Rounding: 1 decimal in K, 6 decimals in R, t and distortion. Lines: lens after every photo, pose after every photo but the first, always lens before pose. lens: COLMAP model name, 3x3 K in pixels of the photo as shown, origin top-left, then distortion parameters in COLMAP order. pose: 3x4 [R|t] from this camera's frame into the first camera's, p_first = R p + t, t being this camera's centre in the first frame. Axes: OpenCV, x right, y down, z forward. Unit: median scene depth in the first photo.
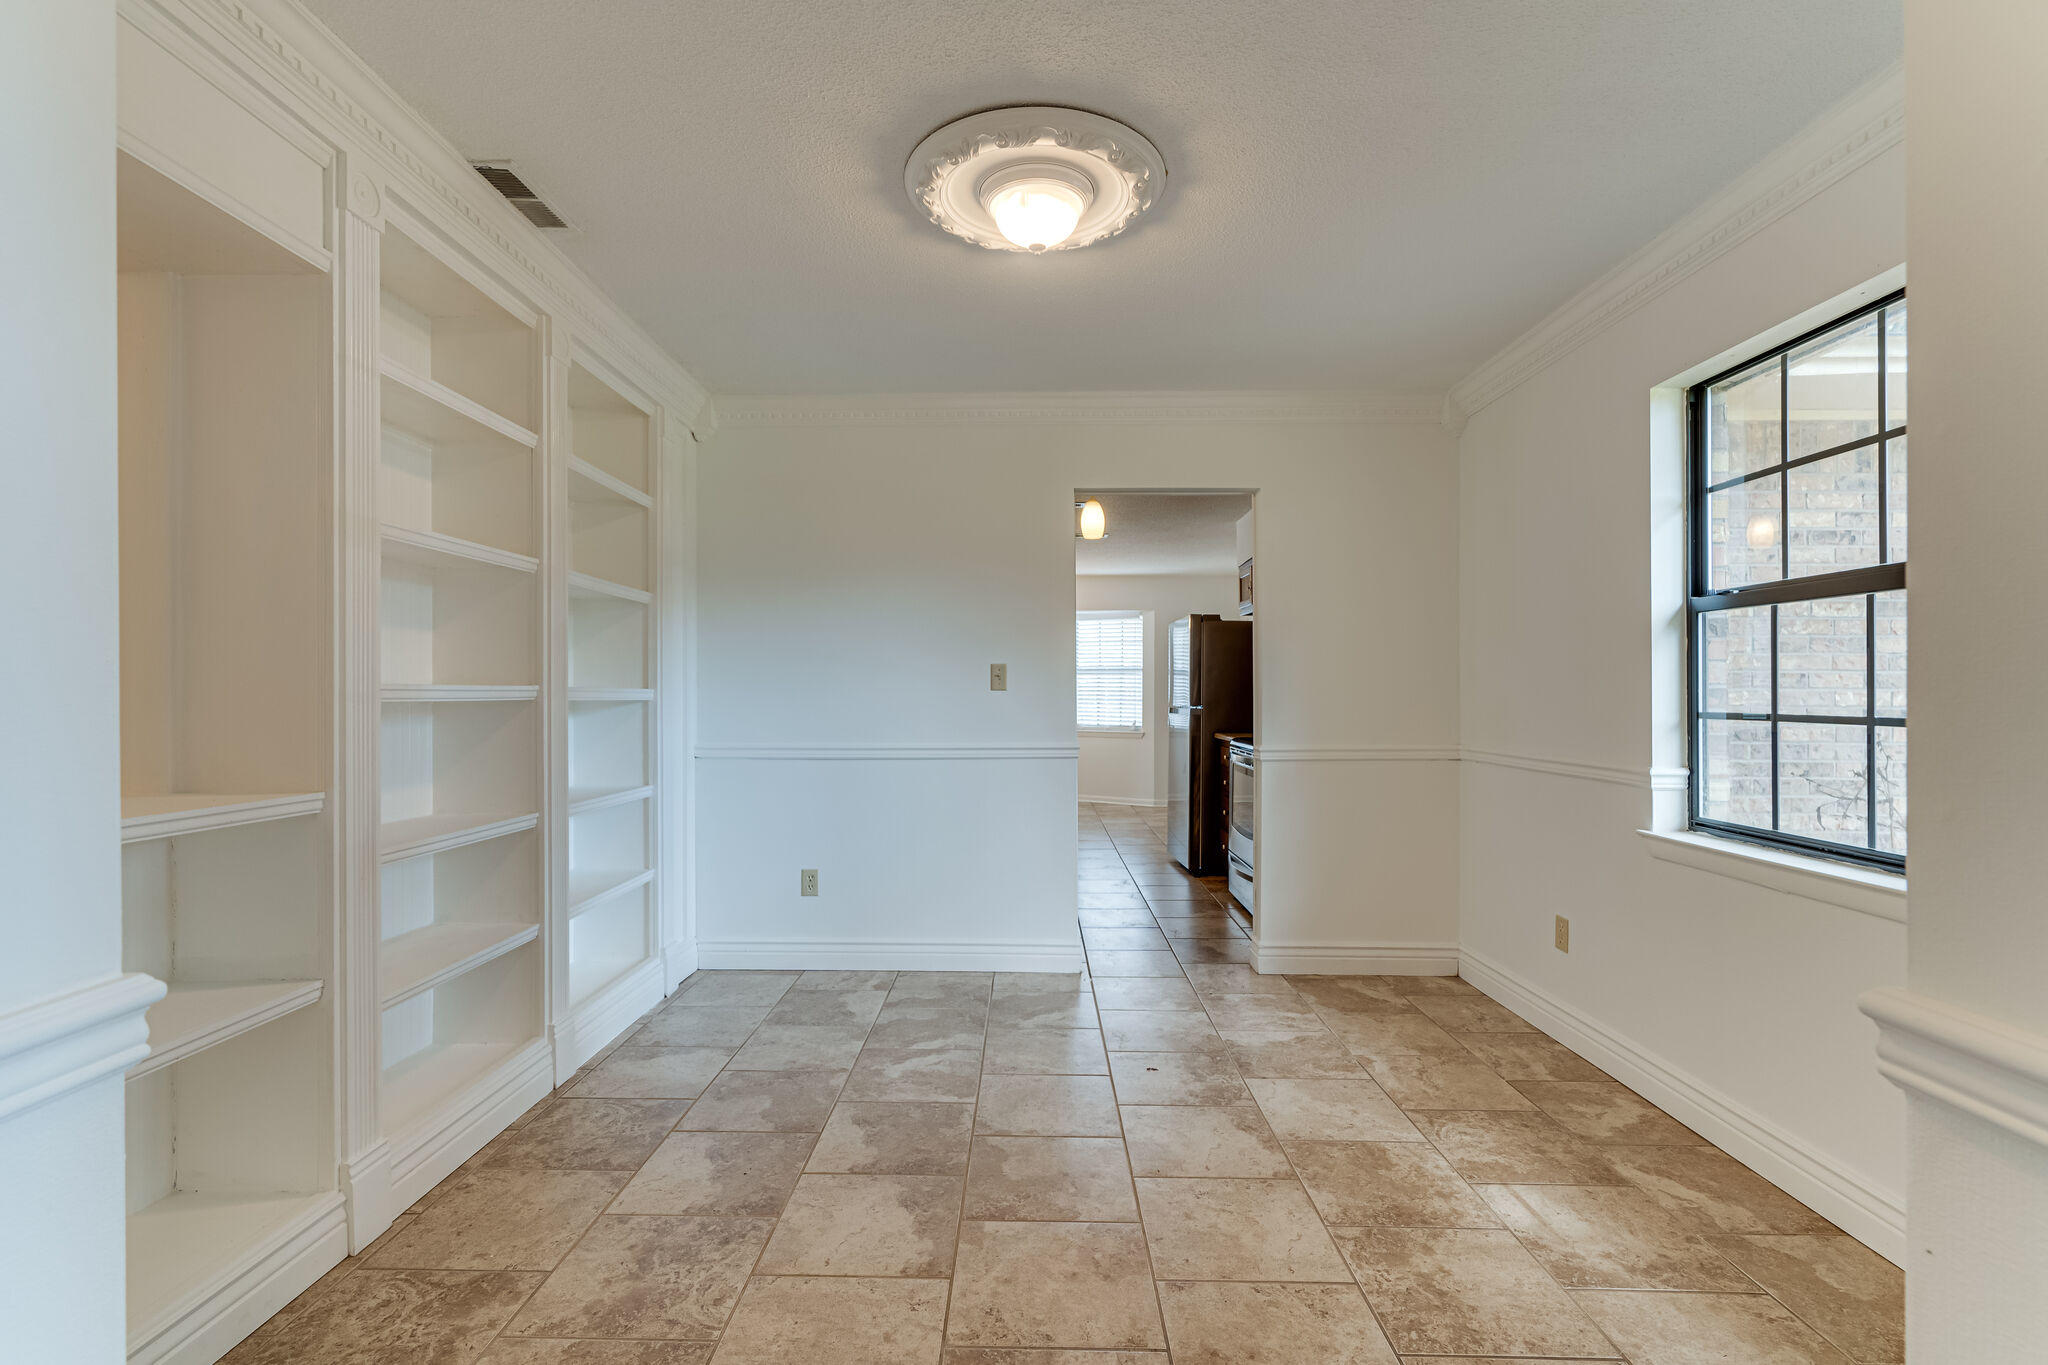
lens RADIAL K [[925.3, 0, 1020.4], [0, 925.3, 697.4], [0, 0, 1]] dist [-0.002441, -0.000130]
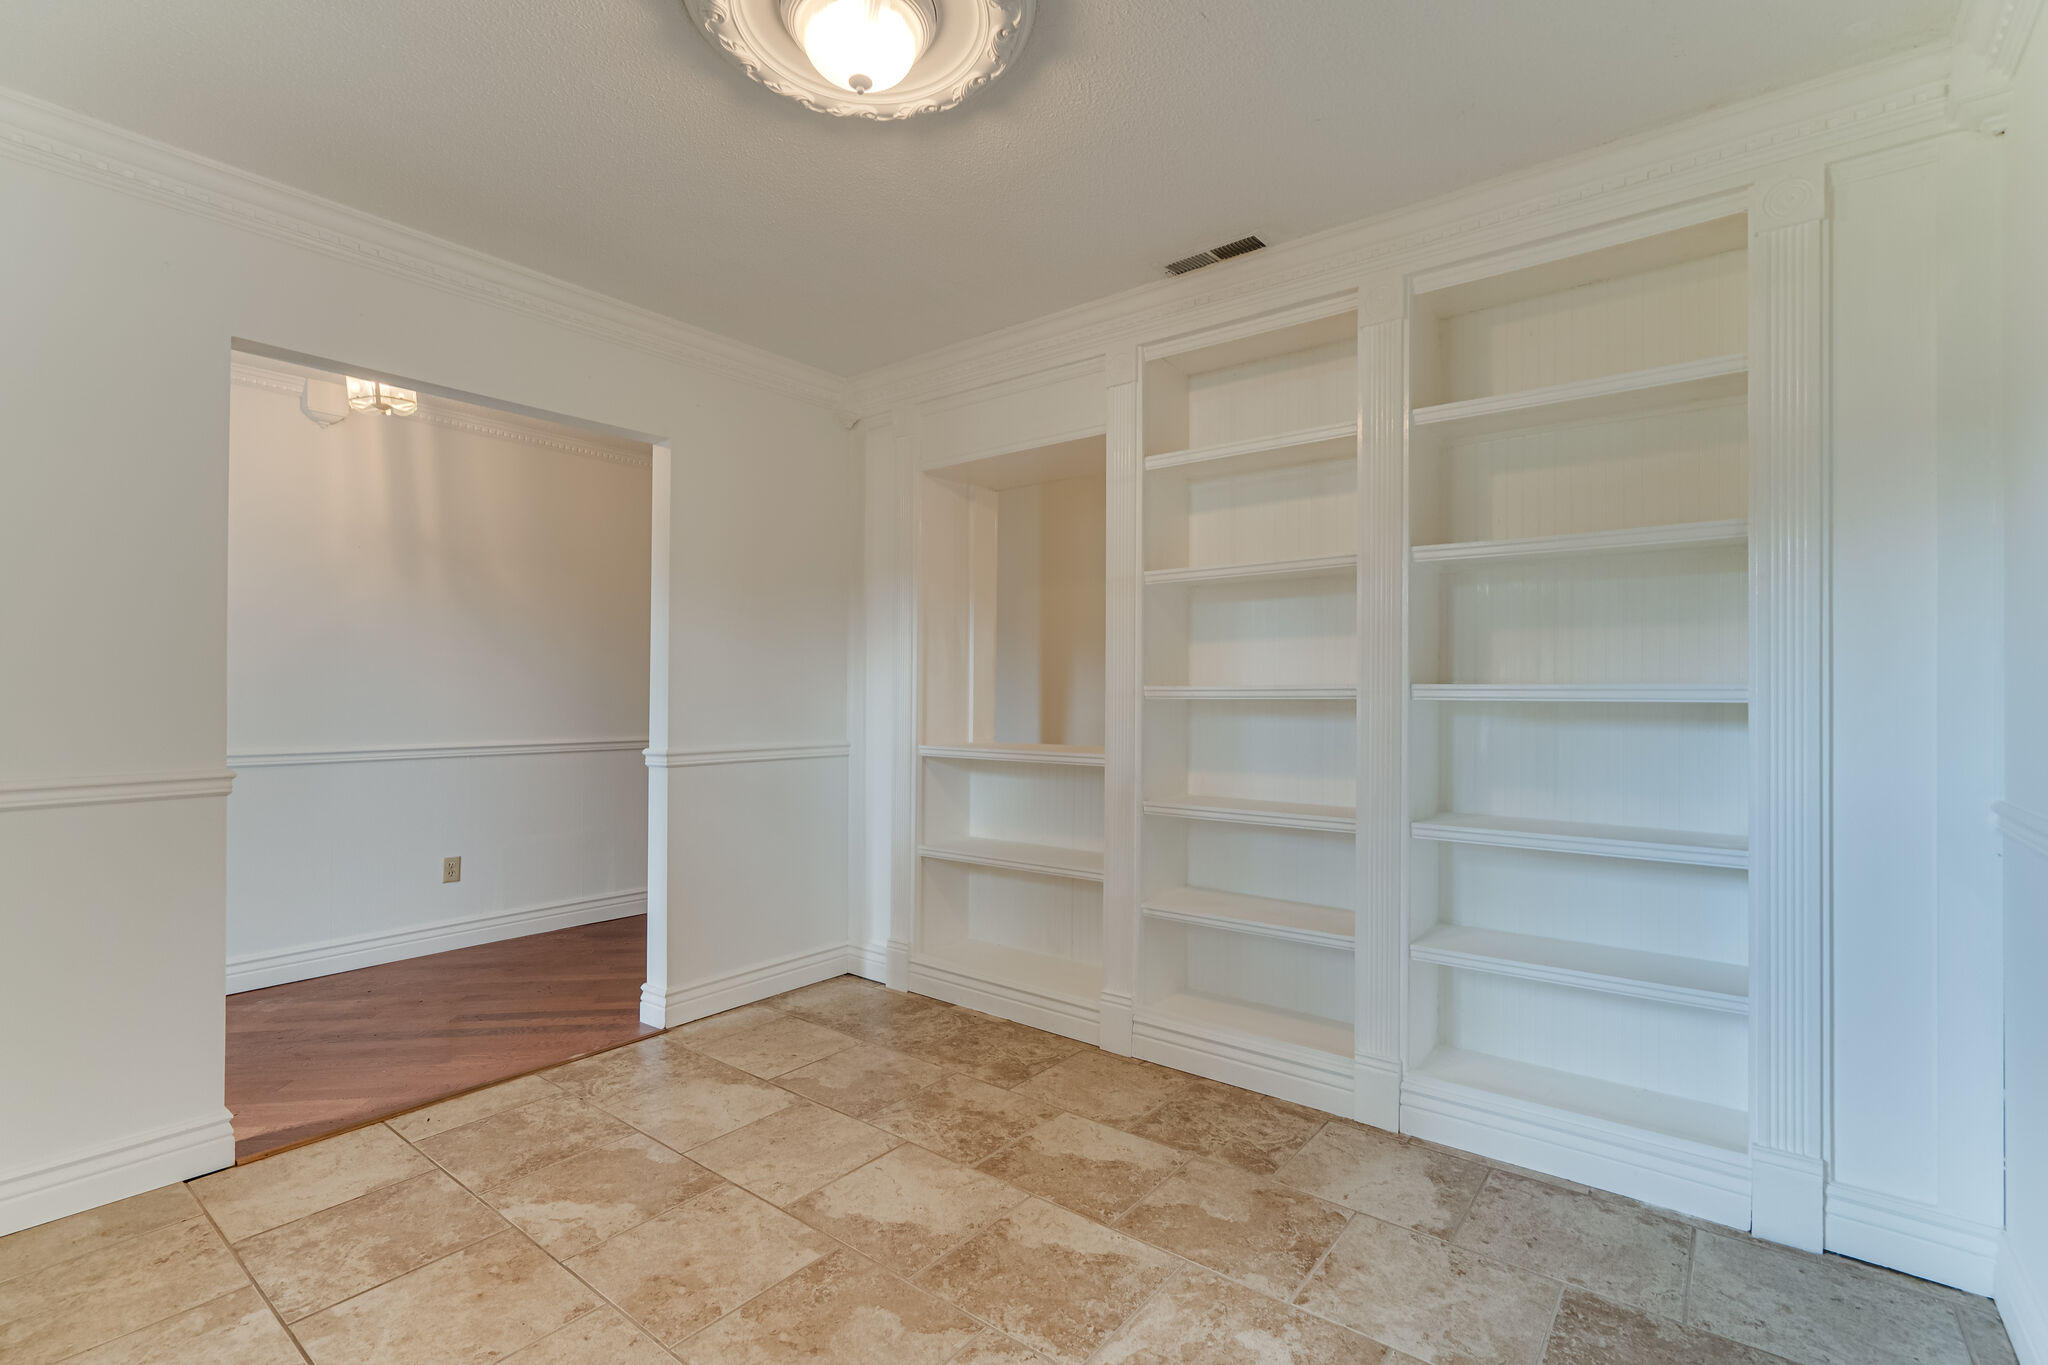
lens RADIAL K [[925.3, 0, 1020.4], [0, 925.3, 697.4], [0, 0, 1]] dist [-0.002441, -0.000130]
pose [[-0.607674, -0.003399, -0.794180, 0.602111], [-0.004629, 0.999989, -0.000738, 0.002096], [0.794173, 0.003228, -0.607683, 1.783160]]
